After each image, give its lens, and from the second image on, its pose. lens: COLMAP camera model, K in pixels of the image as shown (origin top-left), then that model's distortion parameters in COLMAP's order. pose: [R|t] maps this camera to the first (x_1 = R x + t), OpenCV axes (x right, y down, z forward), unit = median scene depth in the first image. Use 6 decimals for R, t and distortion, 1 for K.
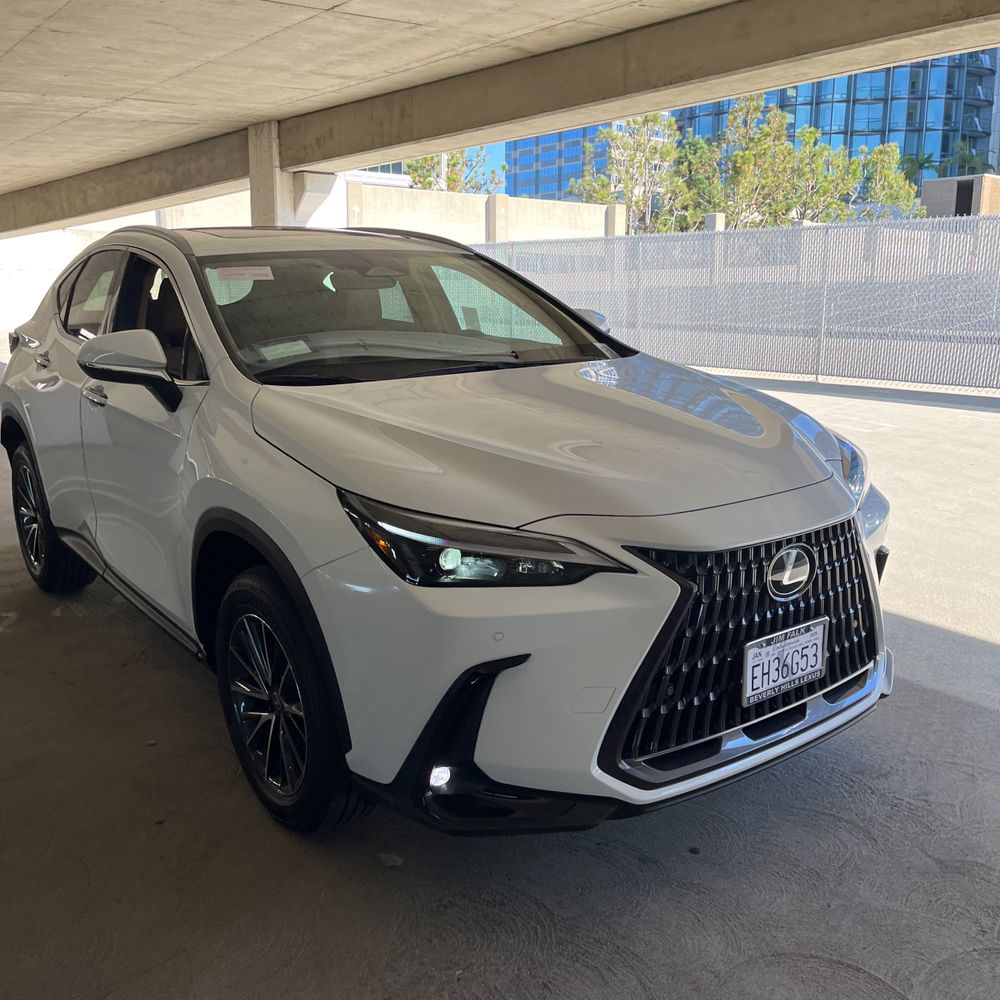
lens RADIAL K [[1005.4, 0, 472.2], [0, 1005.4, 517.0], [0, 0, 1]] dist [0.043393, -0.039968]
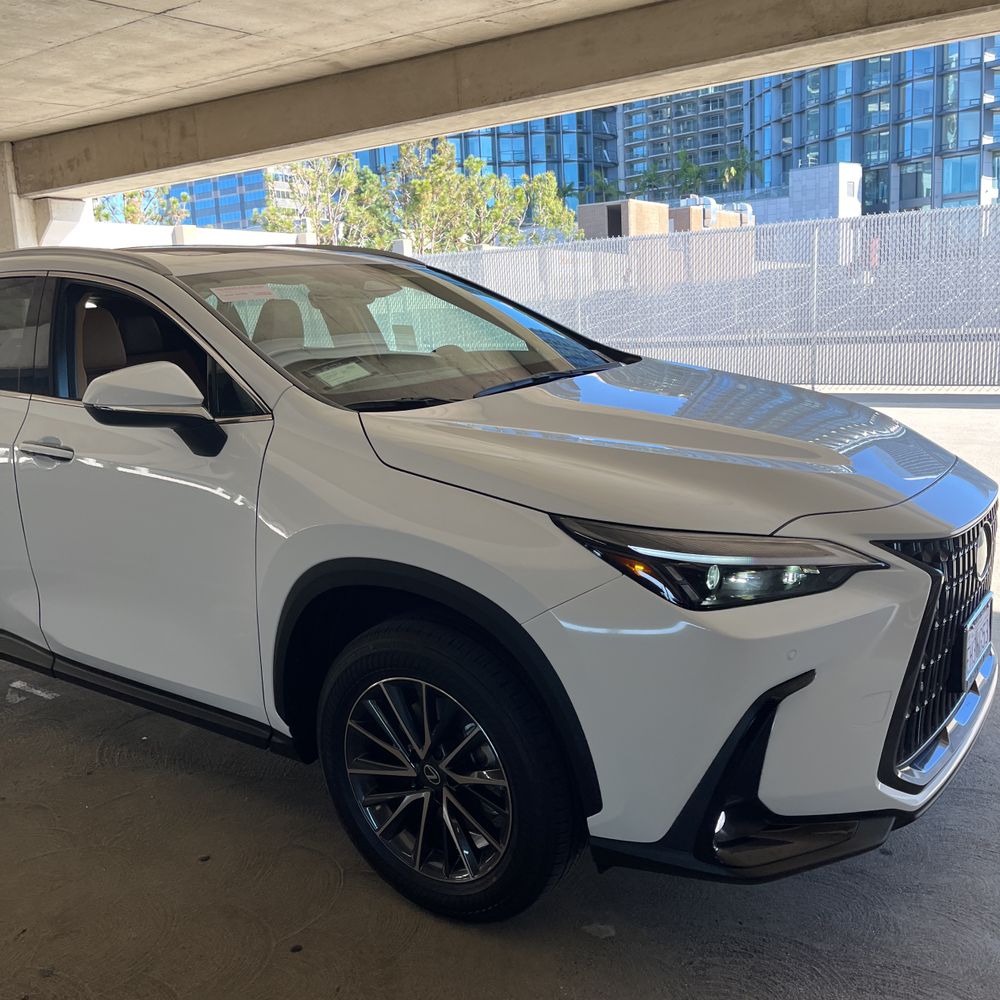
lens RADIAL K [[1018.0, 0, 475.7], [0, 1018.0, 498.3], [0, 0, 1]] dist [0.057365, -0.071637]
pose [[0.952730, -0.101820, 0.286248, -0.170378], [0.115148, 0.992893, -0.030073, -0.009120], [-0.281151, 0.061612, 0.957684, 0.062637]]
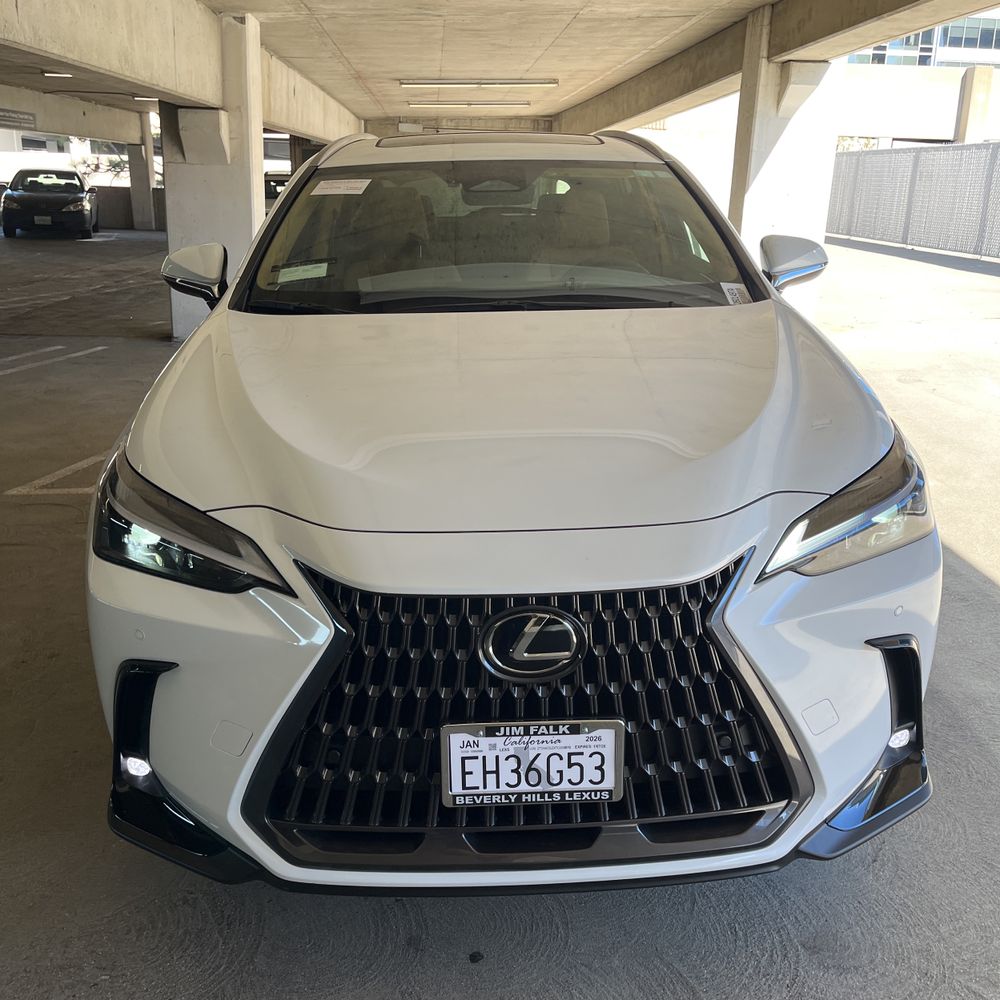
lens RADIAL K [[1000.2, 0, 457.6], [0, 1000.2, 498.2], [0, 0, 1]] dist [0.007880, 0.004020]
pose [[0.829716, 0.175241, -0.529964, 0.234249], [-0.133124, 0.984168, 0.117010, -0.044706], [0.542079, -0.026535, 0.839909, 0.149596]]
